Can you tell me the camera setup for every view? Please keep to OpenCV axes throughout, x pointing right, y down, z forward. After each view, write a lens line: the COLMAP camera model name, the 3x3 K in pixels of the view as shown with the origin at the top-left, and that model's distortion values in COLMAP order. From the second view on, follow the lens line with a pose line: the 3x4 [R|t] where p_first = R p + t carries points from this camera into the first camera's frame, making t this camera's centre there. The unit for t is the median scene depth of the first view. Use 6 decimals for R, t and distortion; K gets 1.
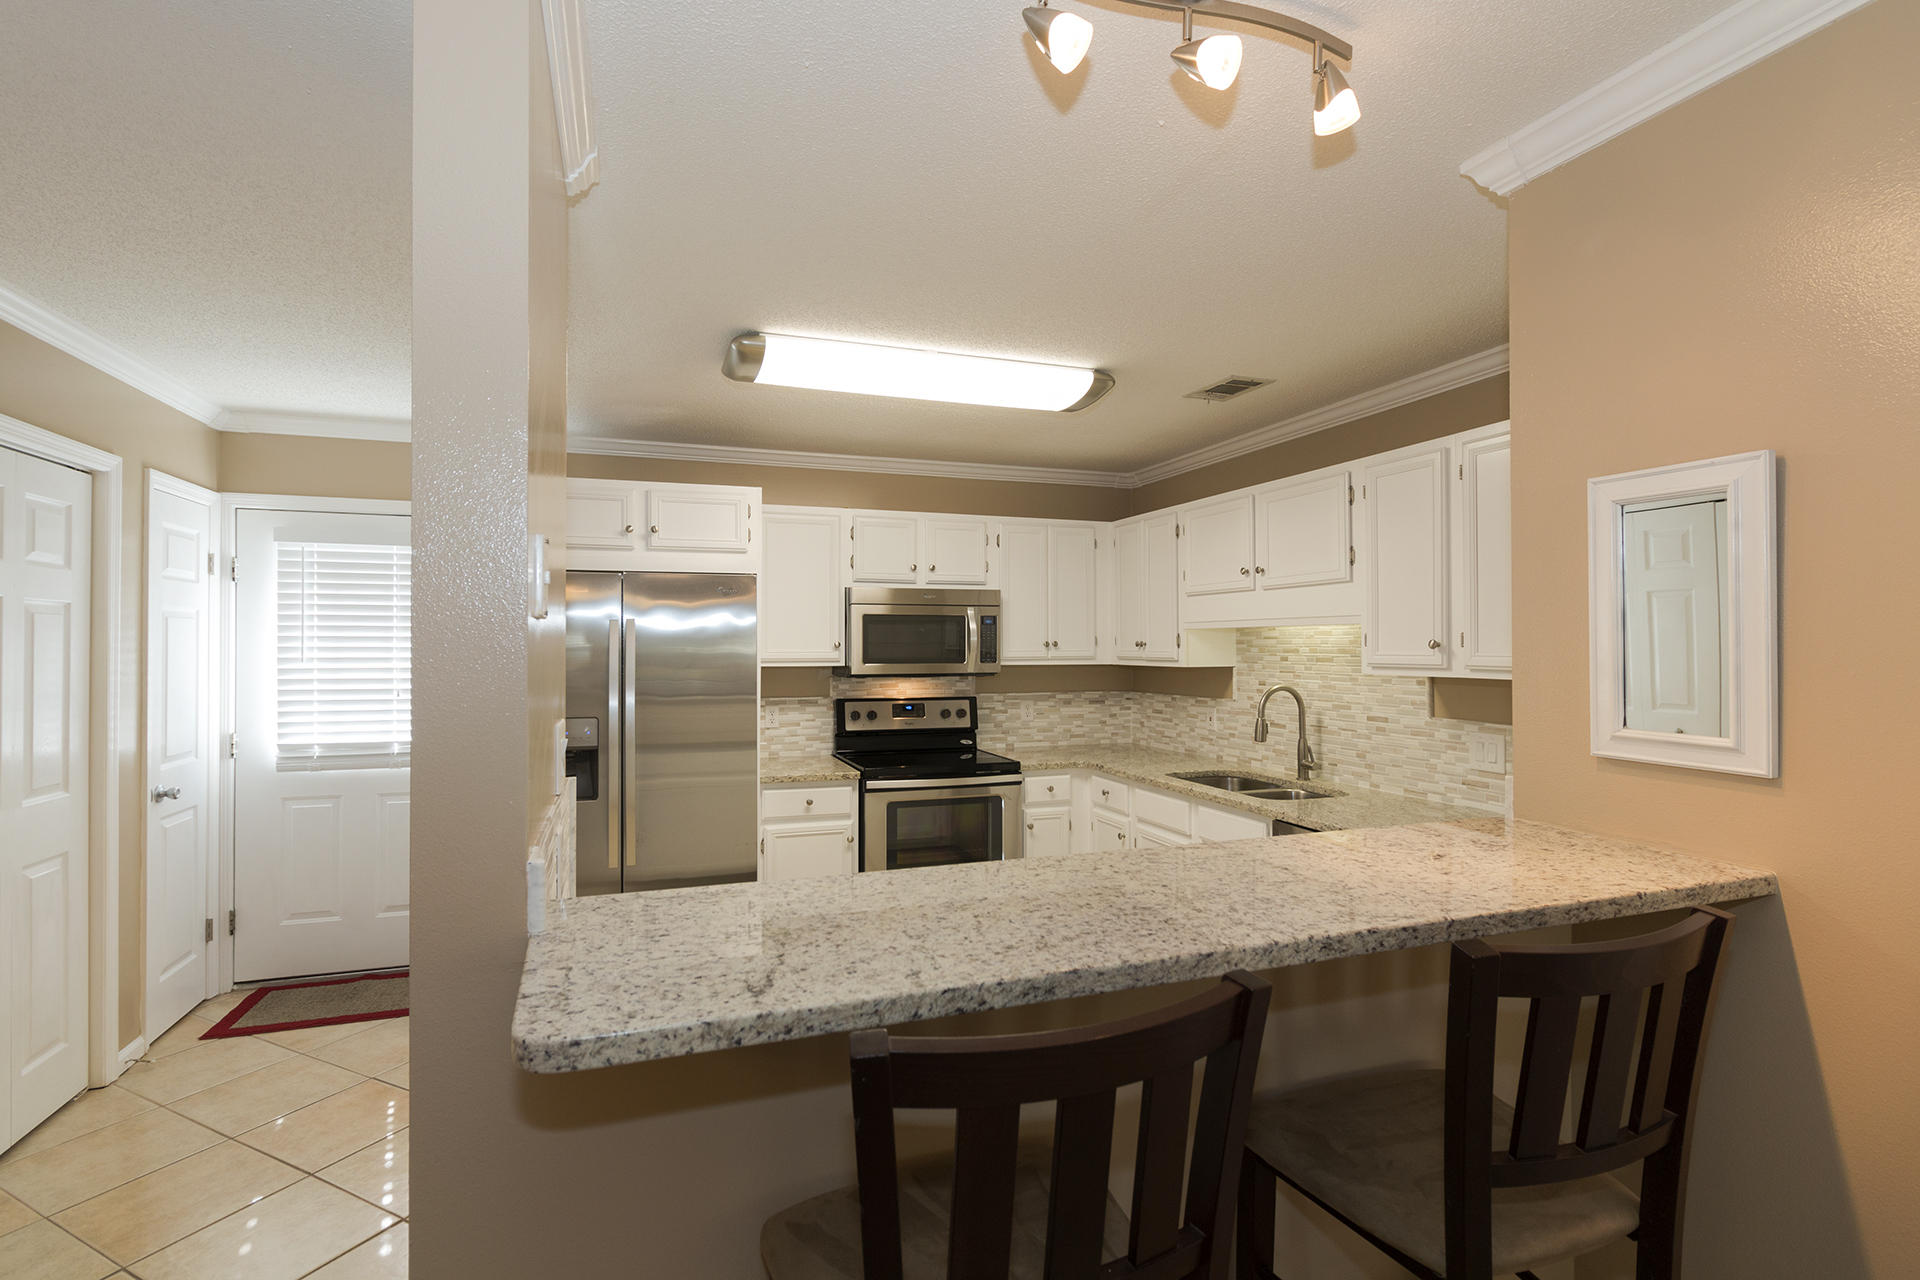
lens RADIAL K [[904.5, 0, 960.2], [0, 904.5, 650.8], [0, 0, 1]] dist [0.003563, -0.002606]
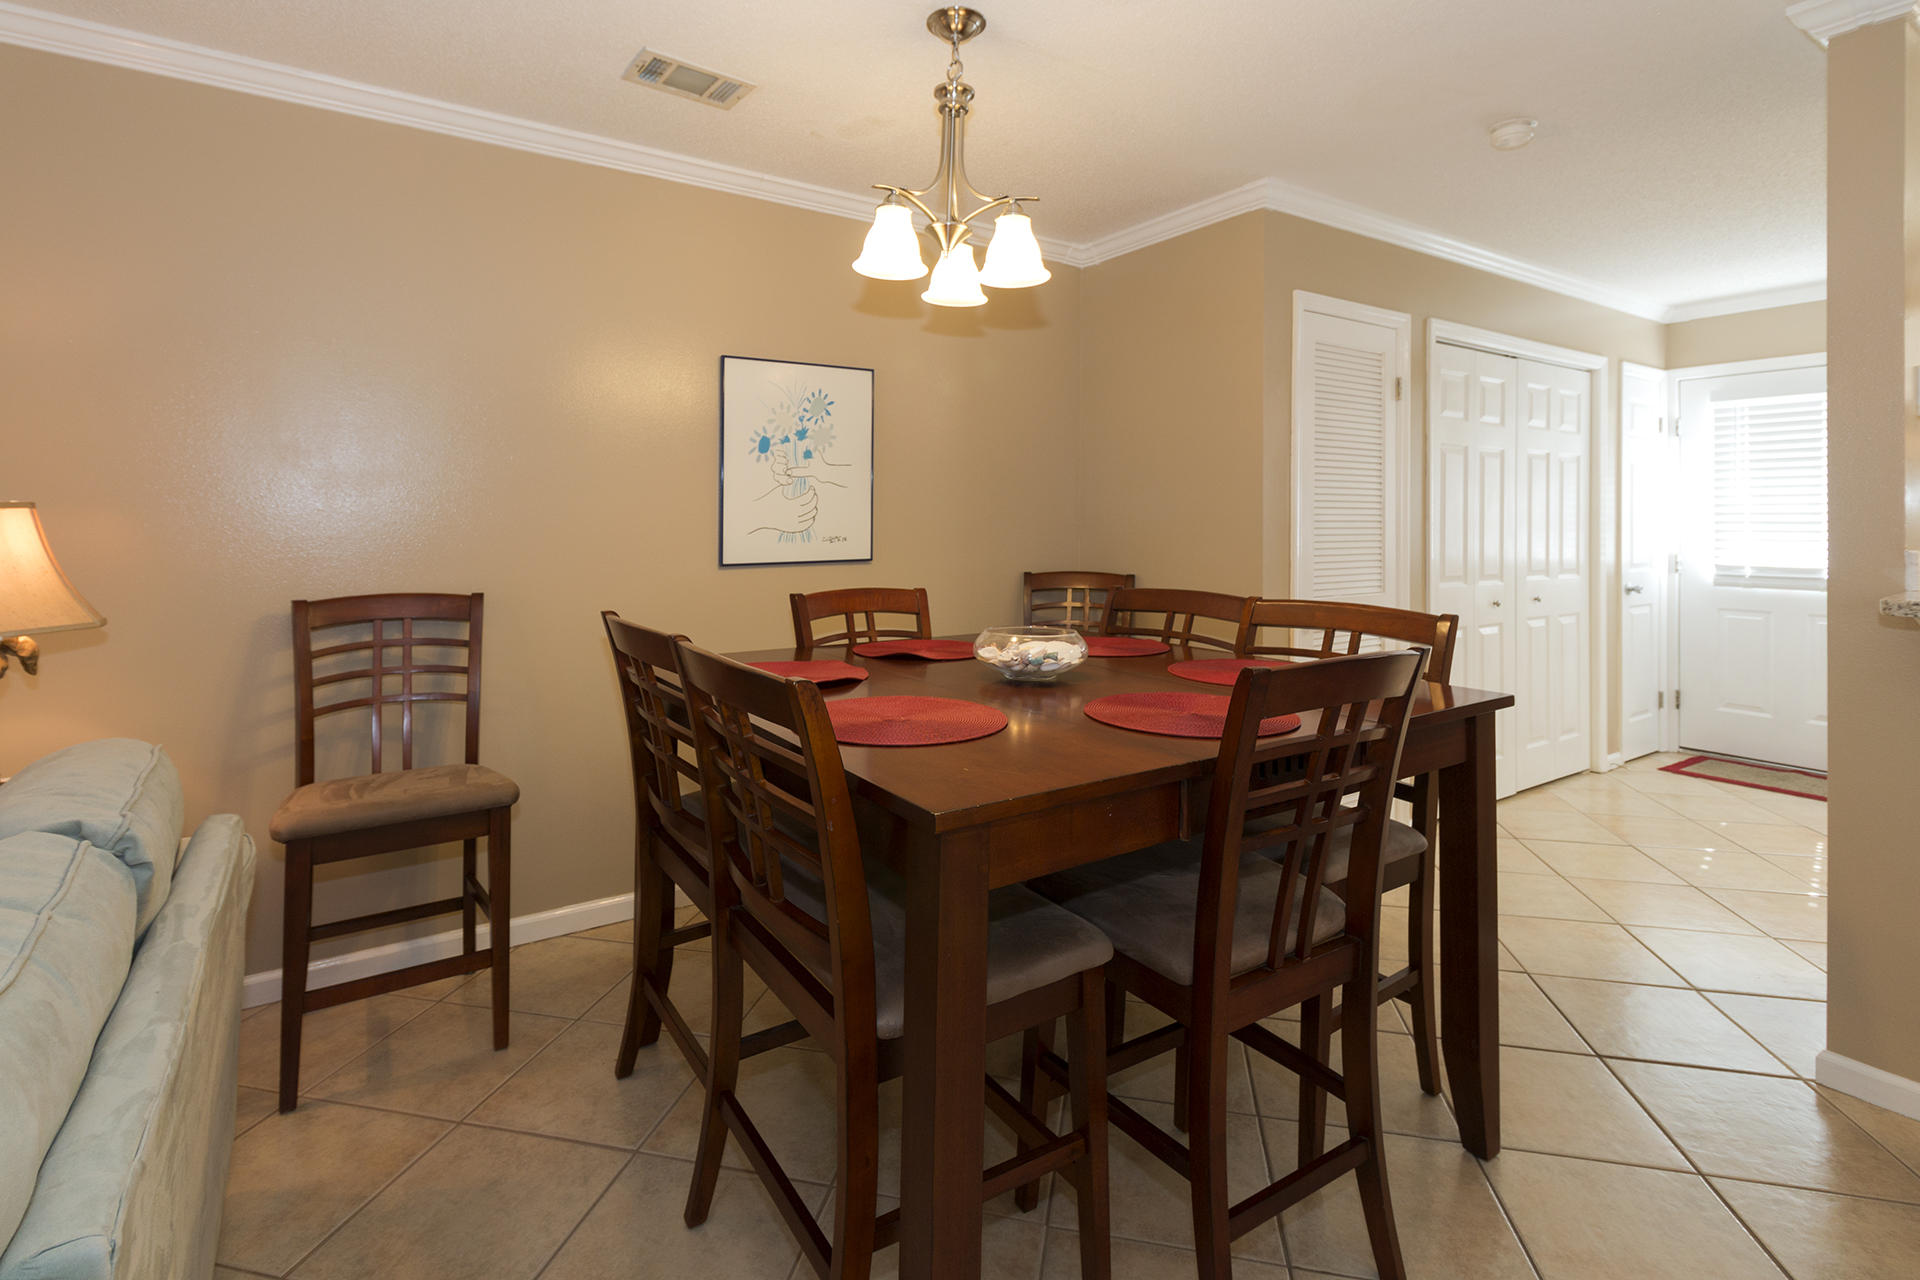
lens RADIAL K [[904.5, 0, 955.9], [0, 904.5, 500.0], [0, 0, 1]] dist [0.003563, -0.002606]
pose [[0.245188, -0.015862, -0.969346, 0.211045], [-0.010529, 0.999764, -0.019022, 0.050759], [0.969418, 0.014870, 0.244963, -0.334512]]
